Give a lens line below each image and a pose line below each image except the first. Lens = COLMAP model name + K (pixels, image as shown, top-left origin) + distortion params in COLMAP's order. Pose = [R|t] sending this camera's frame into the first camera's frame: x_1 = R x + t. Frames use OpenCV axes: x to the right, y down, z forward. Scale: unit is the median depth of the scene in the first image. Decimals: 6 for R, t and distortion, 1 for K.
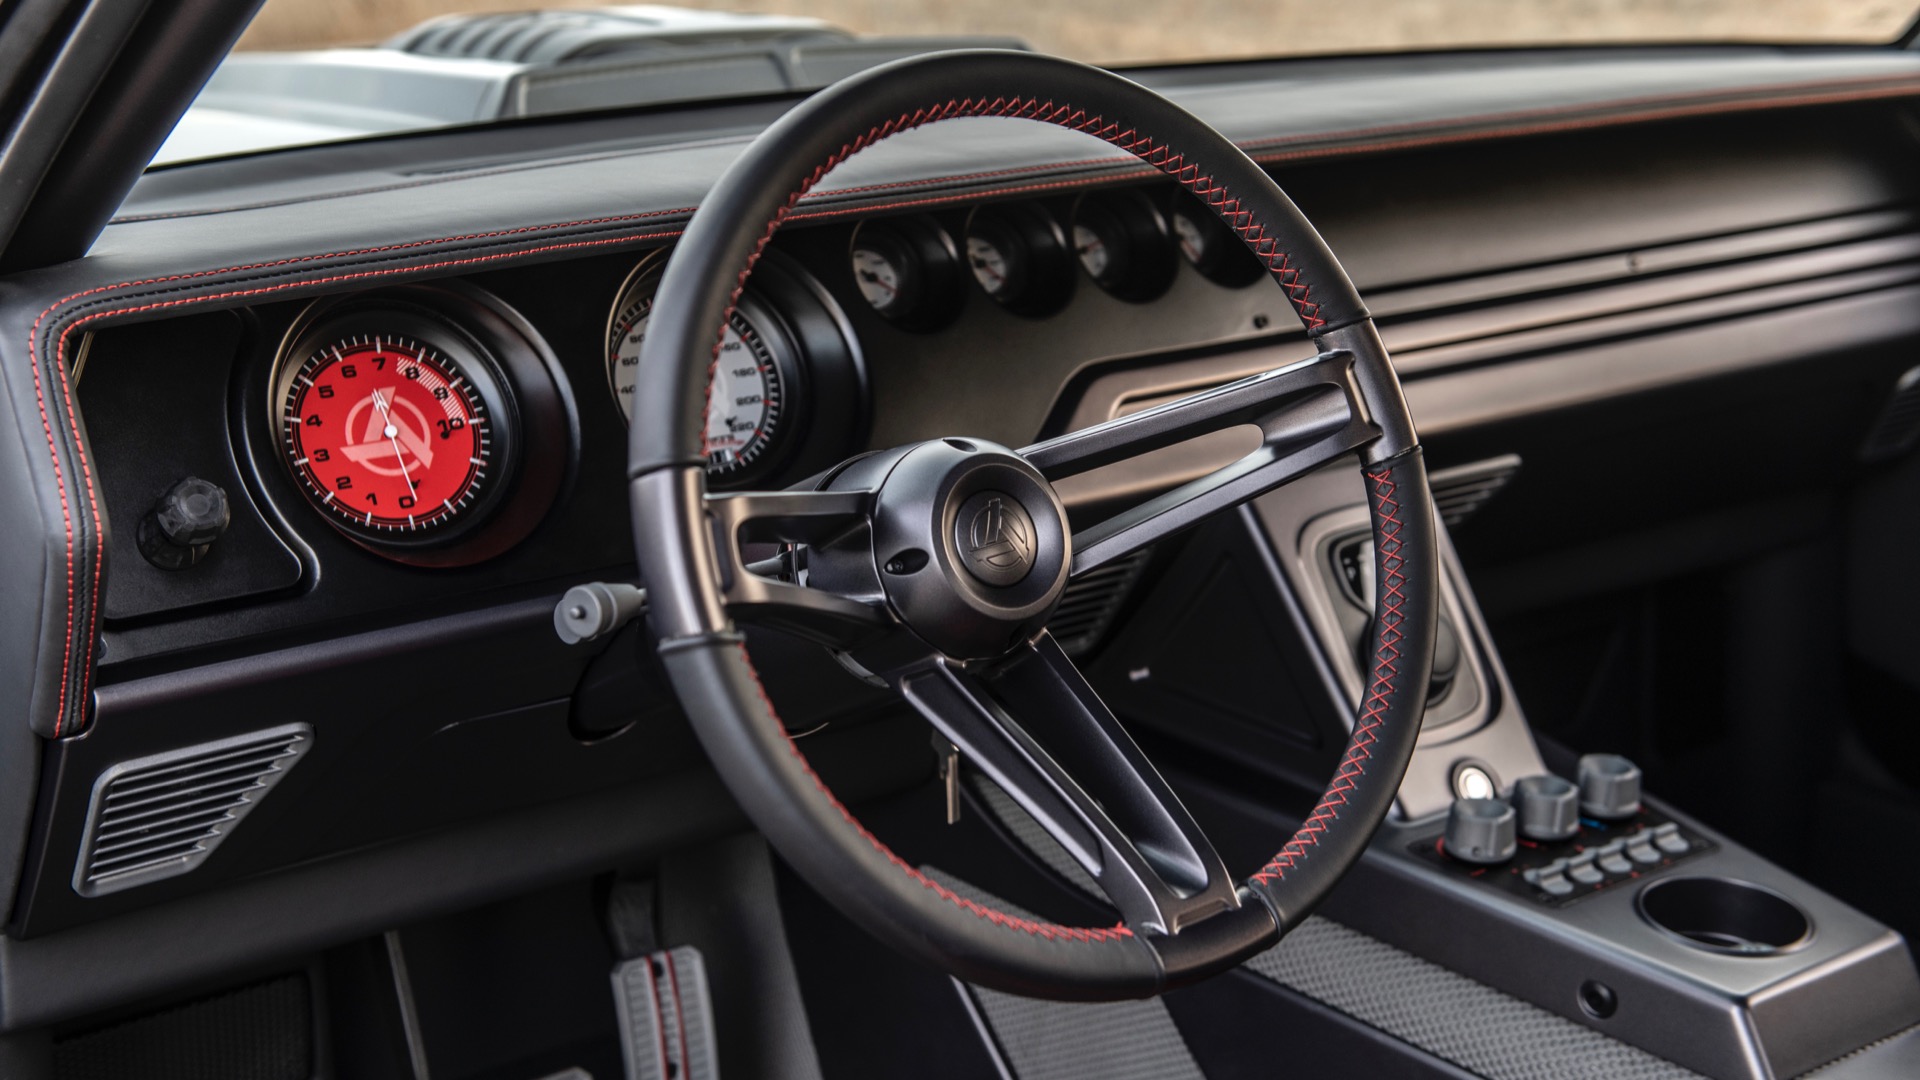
lens RADIAL K [[2612.4, 0, 943.8], [0, 2612.4, 484.5], [0, 0, 1]] dist [0.123034, 0.000000]
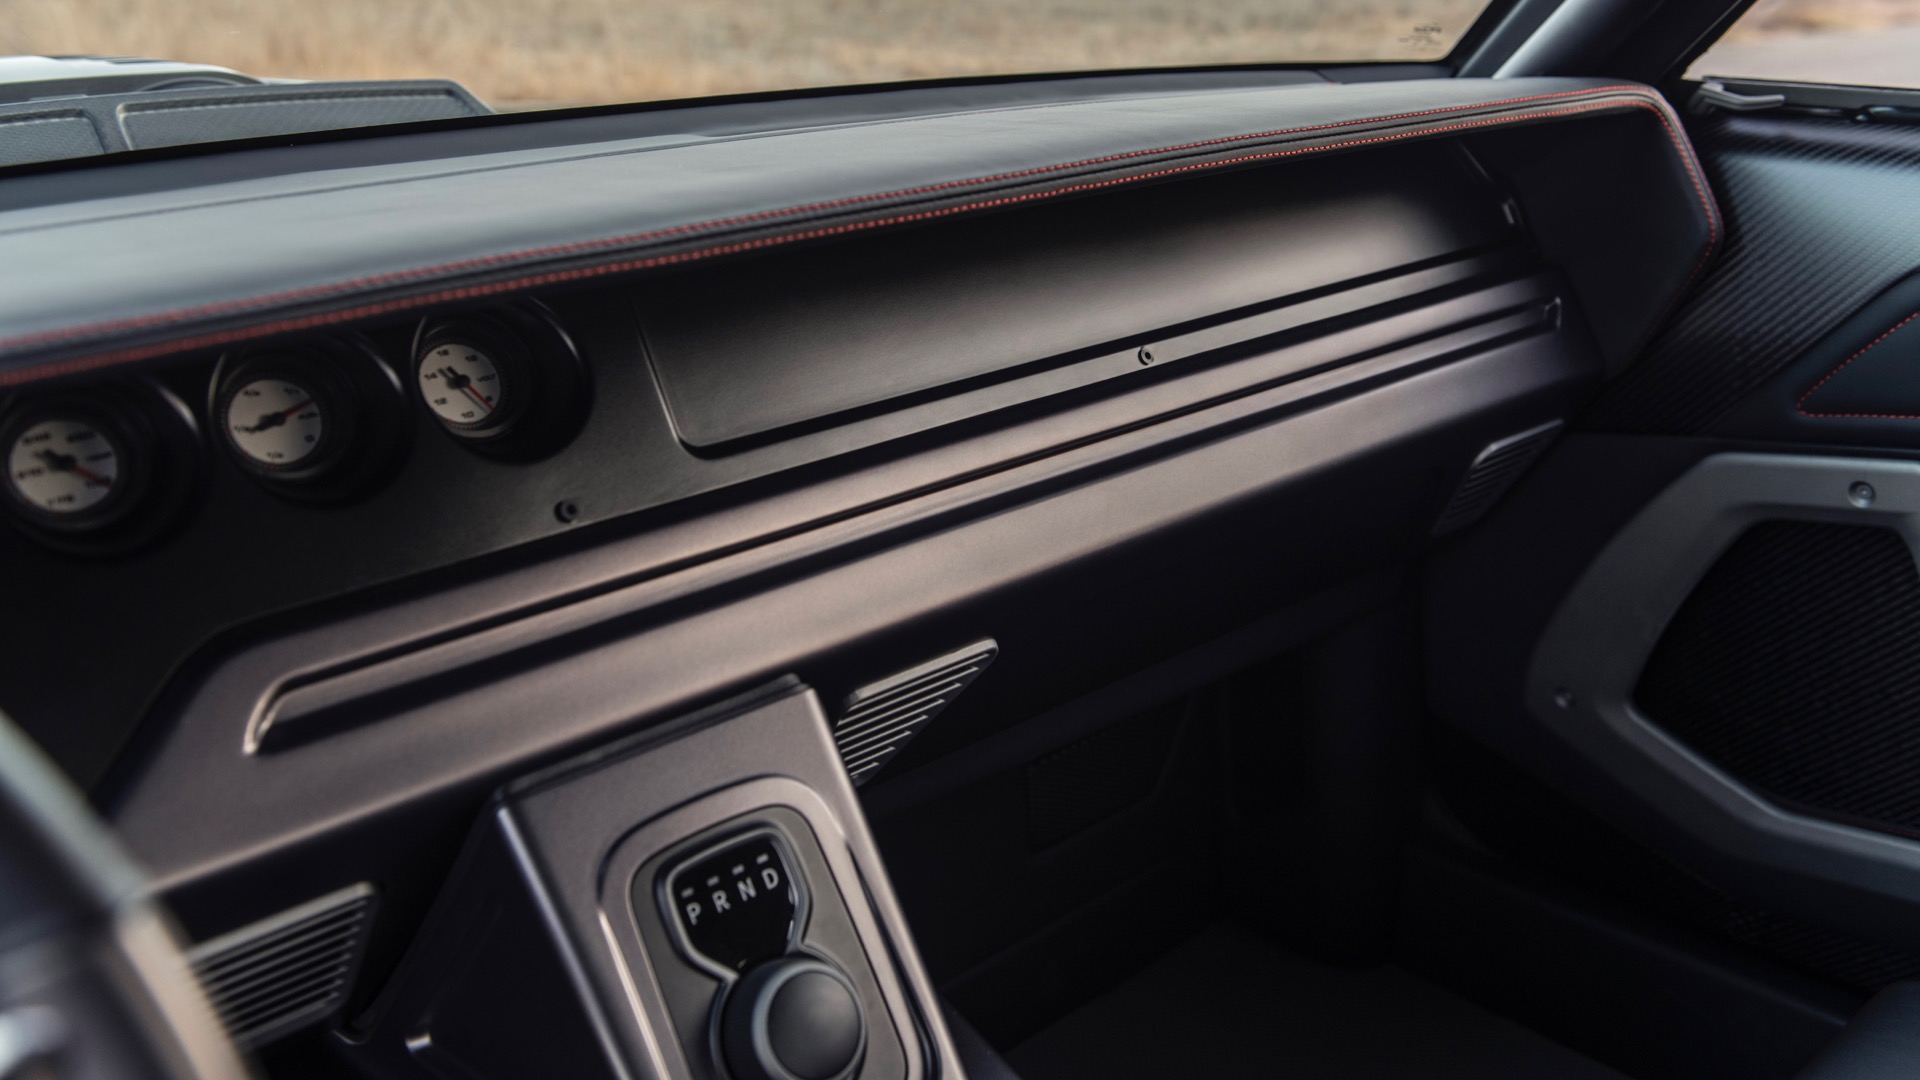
lens RADIAL K [[1862.2, 0, 1002.0], [0, 1862.2, 449.0], [0, 0, 1]] dist [0.014645, 0.000000]
pose [[0.993215, -0.053036, 0.103494, 0.219317], [0.049257, 0.998035, 0.038733, -0.108712], [-0.105344, -0.033373, 0.993876, 0.622874]]
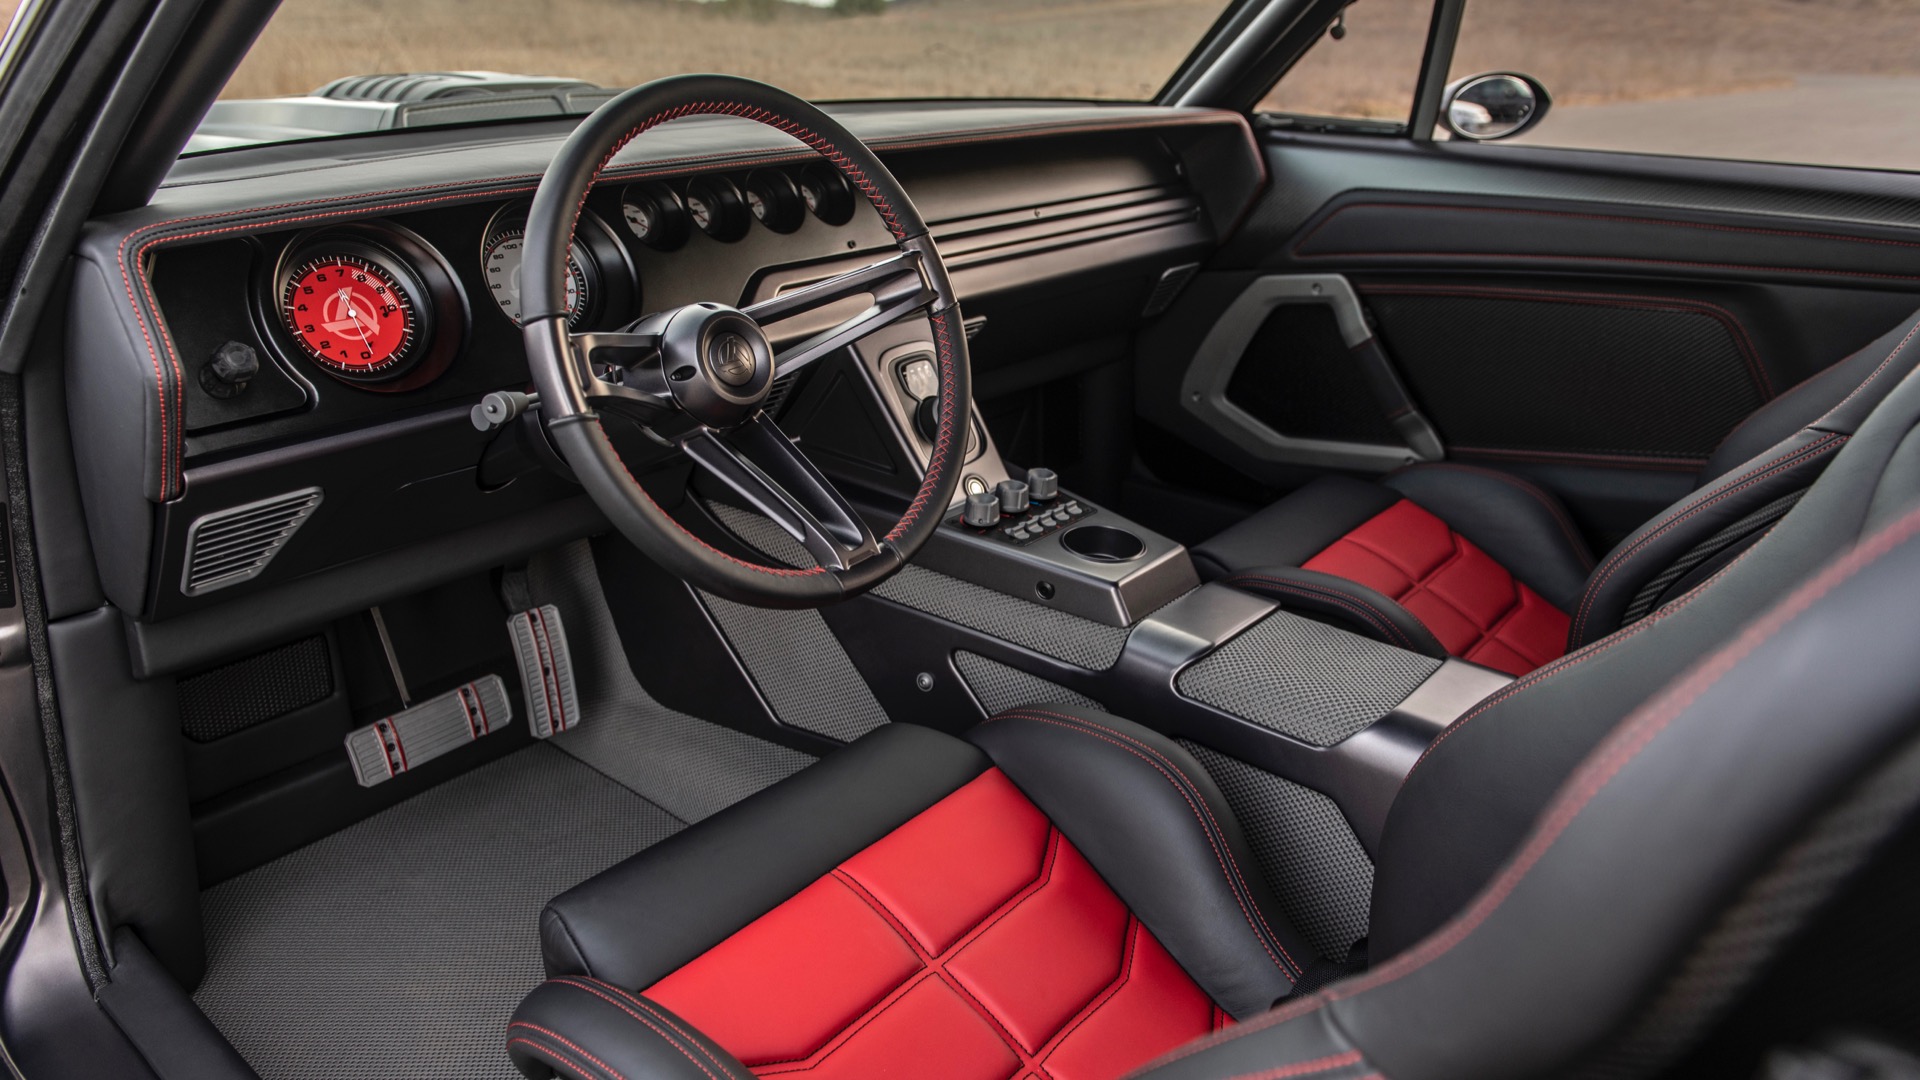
lens RADIAL K [[1359.4, 0, 989.1], [0, 1359.4, 540.2], [0, 0, 1]] dist [-0.005614, -0.008423]
pose [[0.968354, -0.066826, 0.240467, -0.033311], [0.033650, 0.989648, 0.139517, 0.015778], [-0.247301, -0.127010, 0.960578, 0.044736]]
